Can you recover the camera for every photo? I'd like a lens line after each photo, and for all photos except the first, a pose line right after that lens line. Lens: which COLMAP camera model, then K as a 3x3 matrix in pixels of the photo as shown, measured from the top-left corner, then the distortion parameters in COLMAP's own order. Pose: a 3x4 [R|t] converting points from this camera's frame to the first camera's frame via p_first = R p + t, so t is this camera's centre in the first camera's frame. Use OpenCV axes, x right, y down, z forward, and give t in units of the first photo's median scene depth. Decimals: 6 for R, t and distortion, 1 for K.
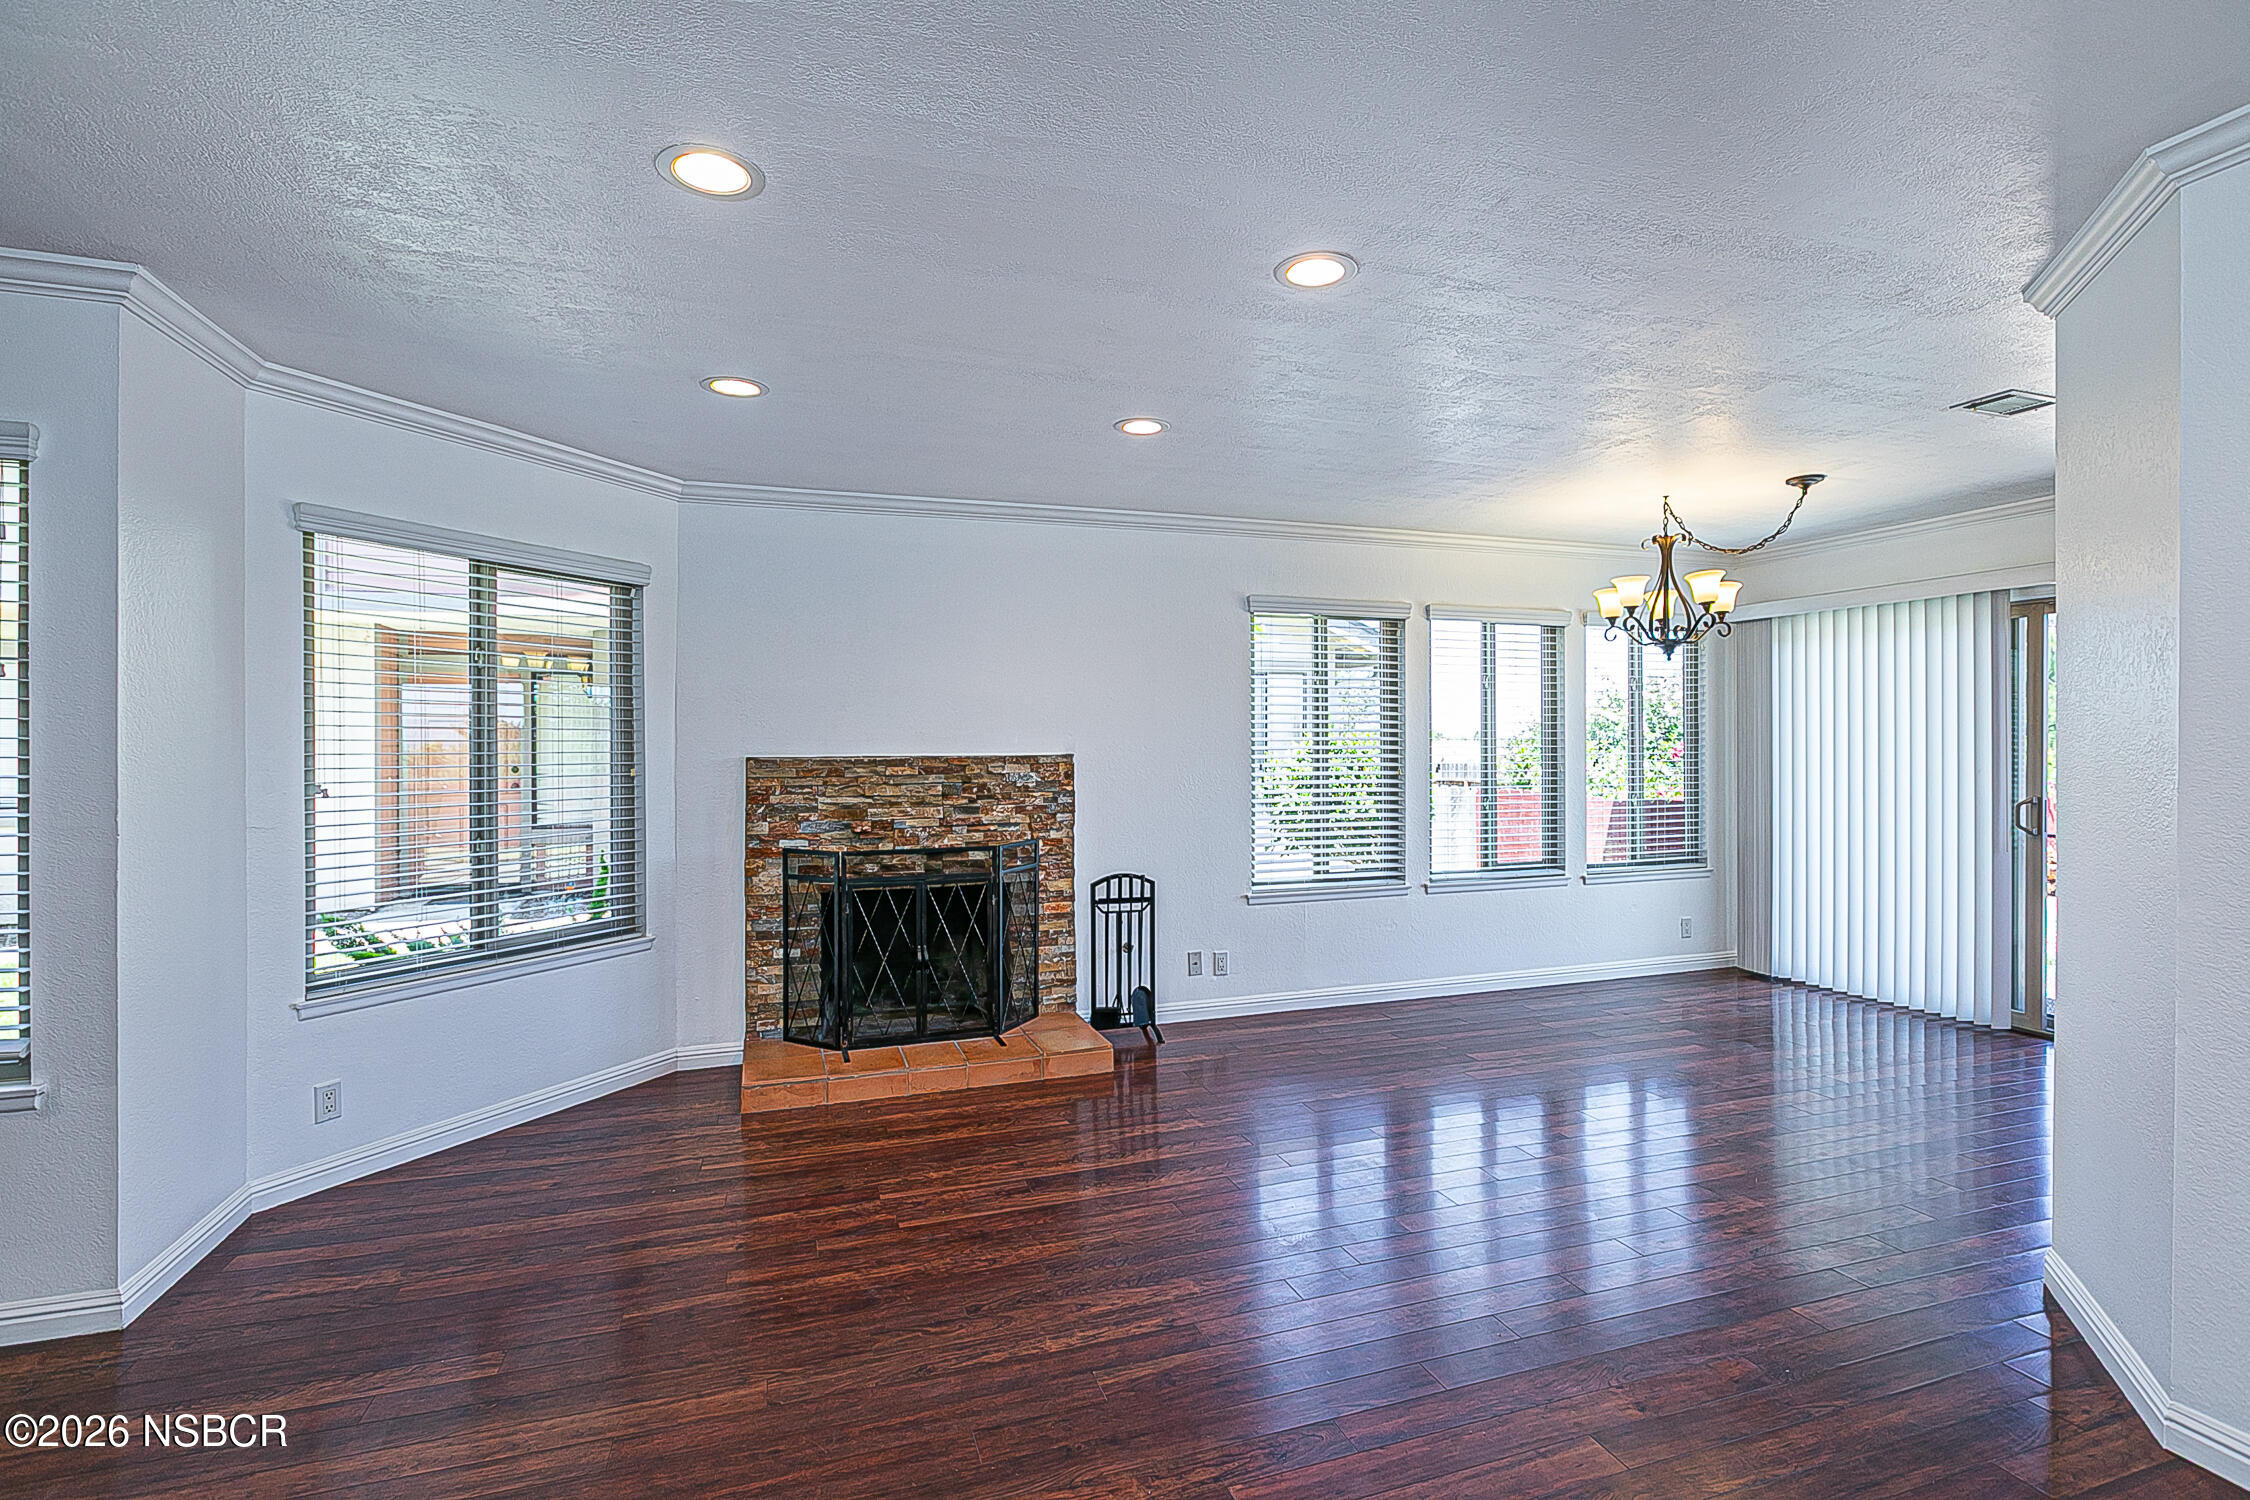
lens RADIAL K [[1030.4, 0, 1133.0], [0, 1030.4, 750.4], [0, 0, 1]] dist [0.000800, -0.004581]
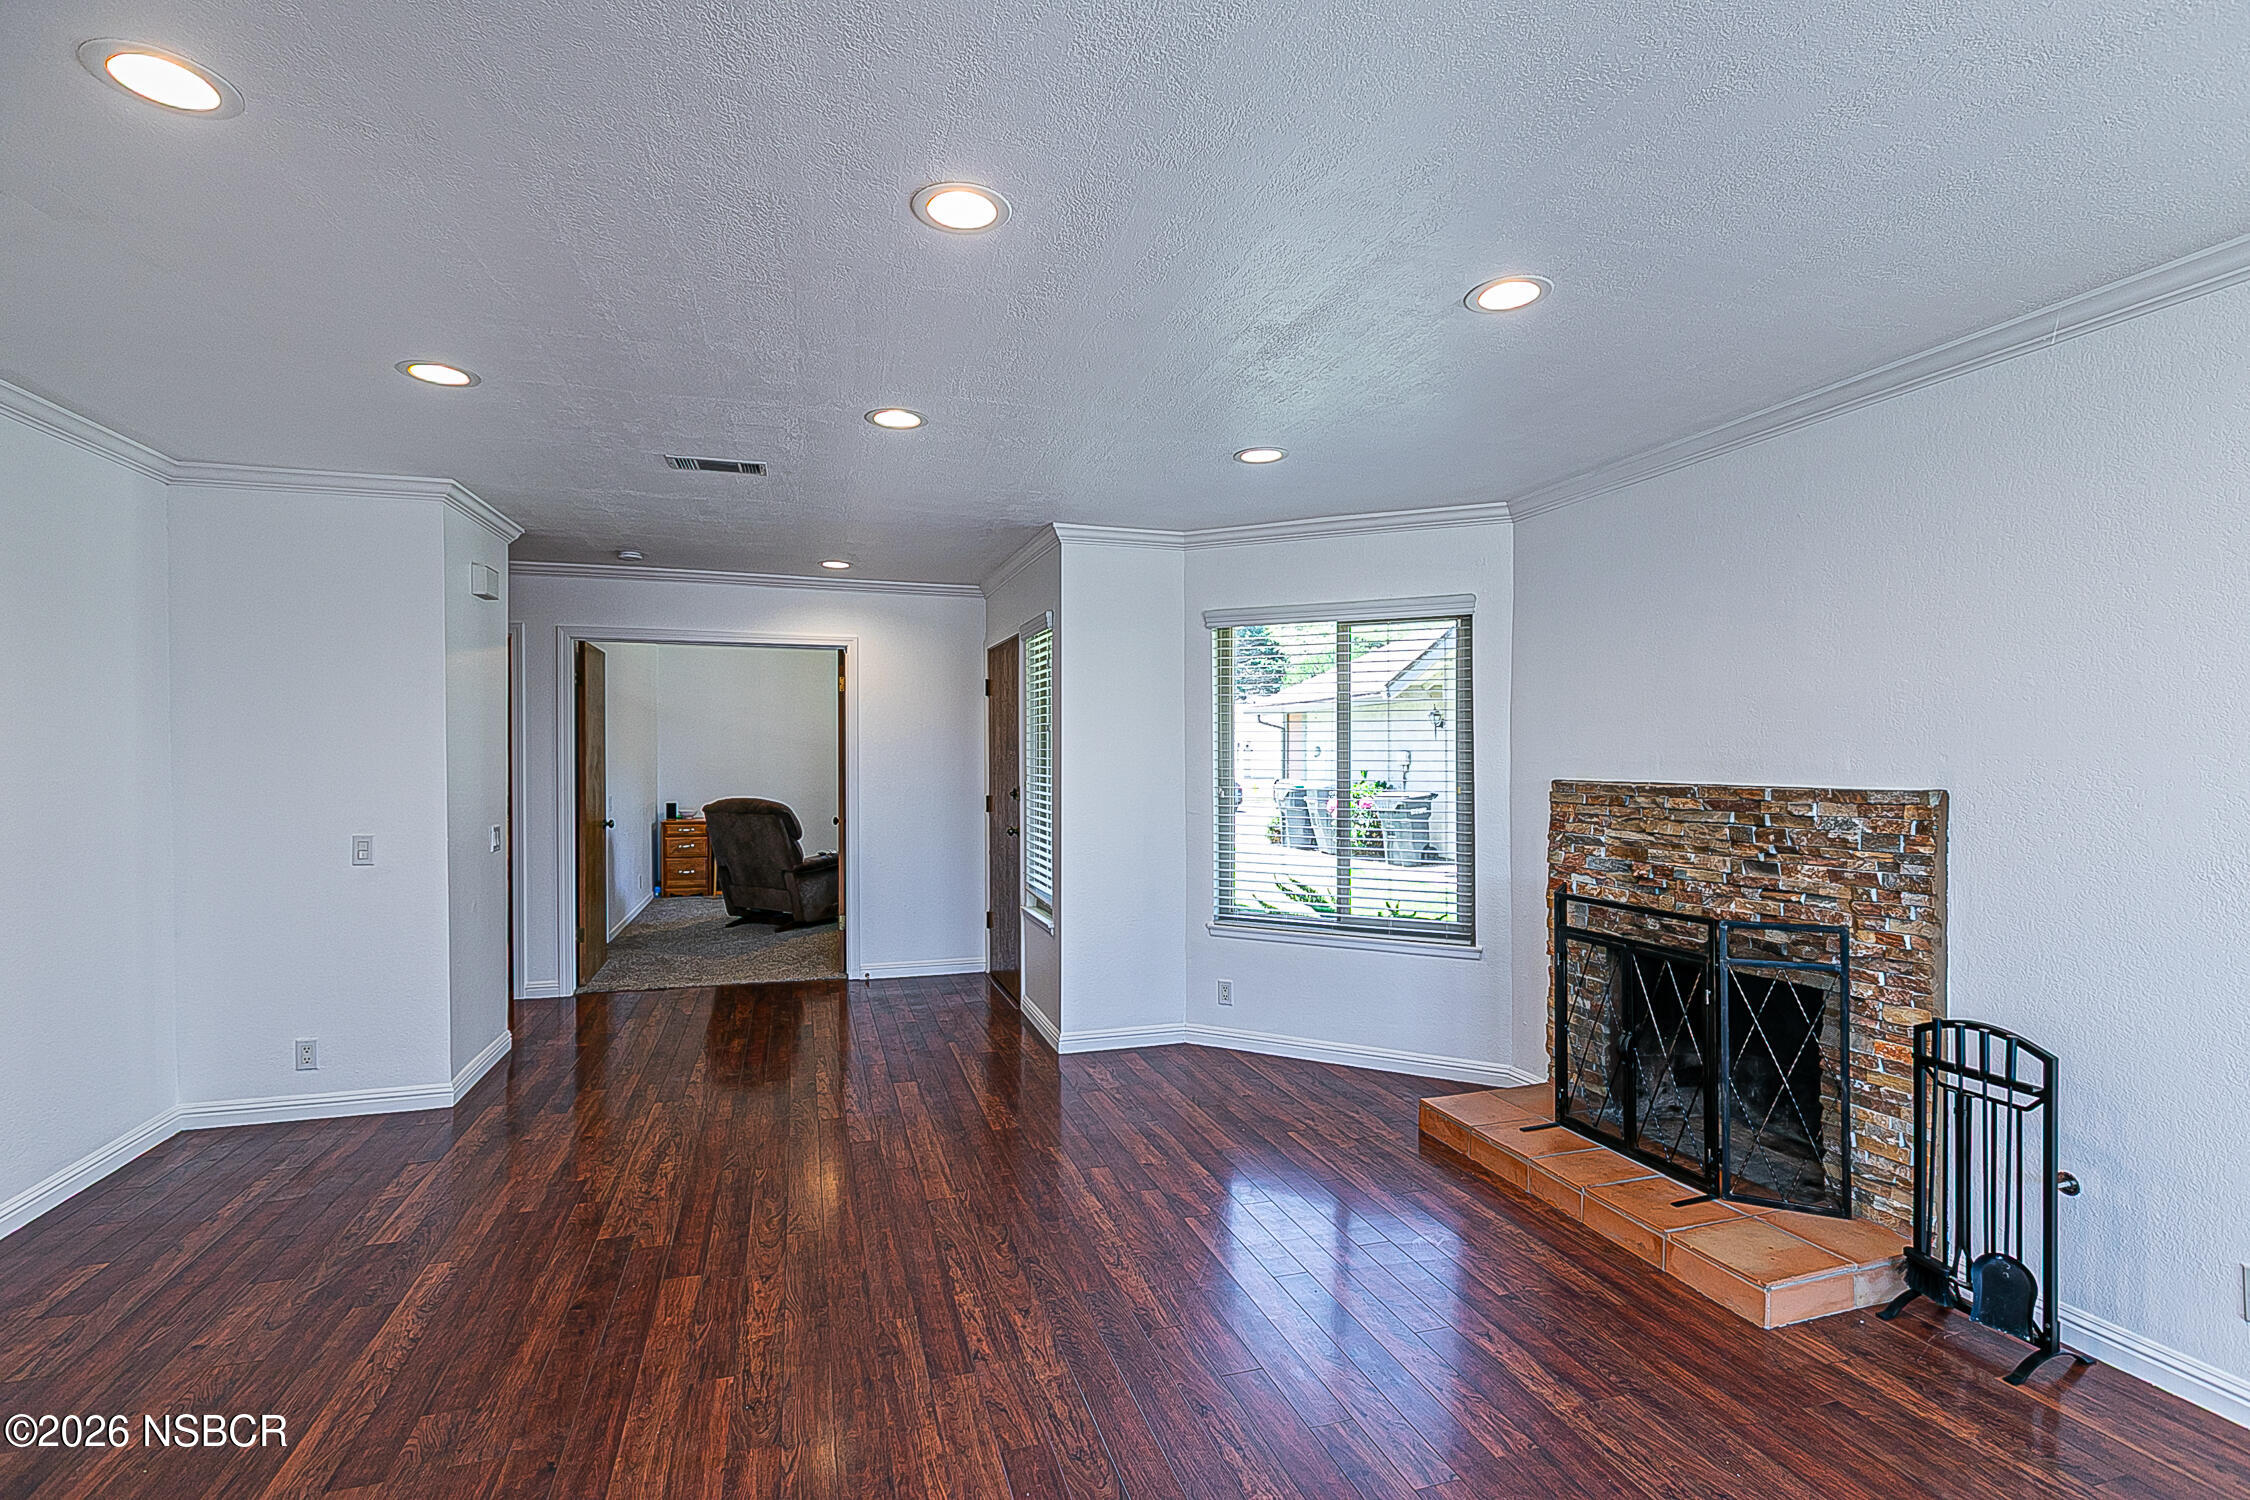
lens RADIAL K [[1030.4, 0, 1133.0], [0, 1030.4, 750.4], [0, 0, 1]] dist [0.000800, -0.004581]
pose [[-0.003895, -0.002263, -0.999990, 0.528220], [-0.010839, 0.999939, -0.002220, -0.012997], [0.999934, 0.010830, -0.003920, 0.589664]]
